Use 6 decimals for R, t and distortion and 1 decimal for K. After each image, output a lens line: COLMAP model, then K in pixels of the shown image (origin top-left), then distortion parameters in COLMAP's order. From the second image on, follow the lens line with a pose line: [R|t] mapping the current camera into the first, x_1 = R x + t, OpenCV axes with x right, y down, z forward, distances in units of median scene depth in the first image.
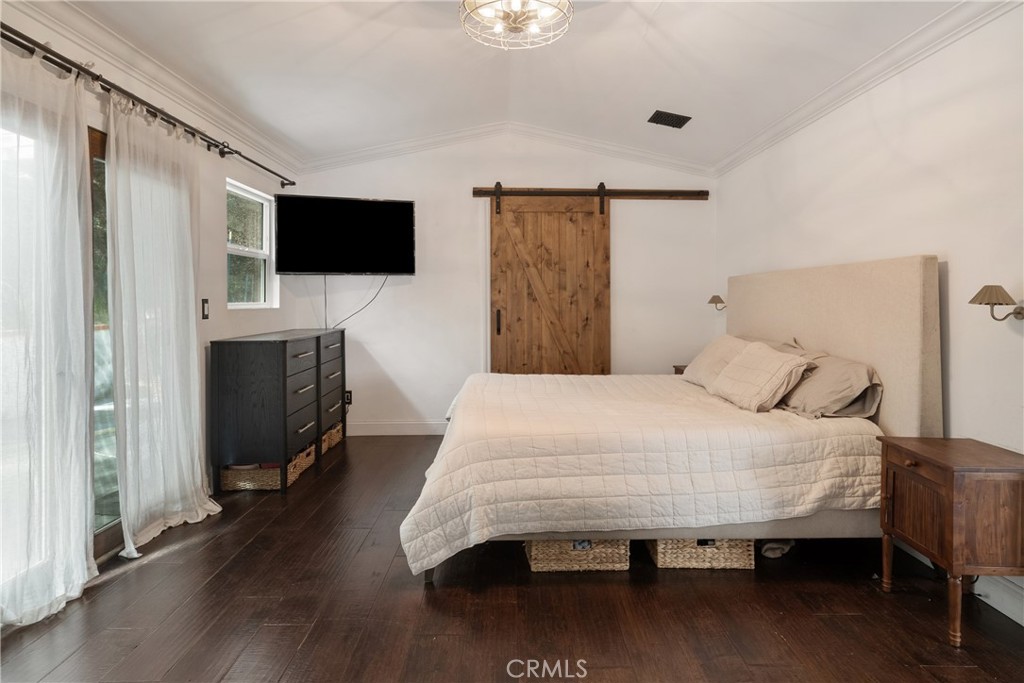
lens RADIAL K [[594.3, 0, 526.8], [0, 594.3, 298.2], [0, 0, 1]] dist [0.004379, 0.004818]
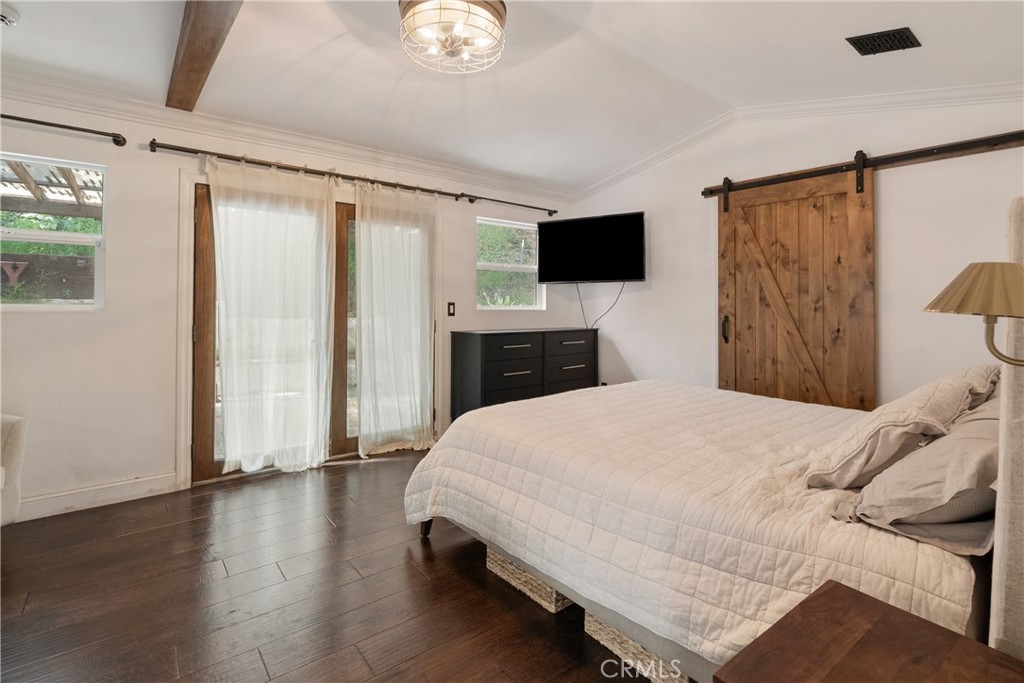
lens RADIAL K [[504.3, 0, 509.6], [0, 504.3, 298.0], [0, 0, 1]] dist [-0.003612, 0.001583]
pose [[0.593214, -0.005330, -0.805027, 0.381172], [-0.005985, 0.999921, -0.011031, 0.002469], [0.805022, 0.011362, 0.593135, 0.266356]]
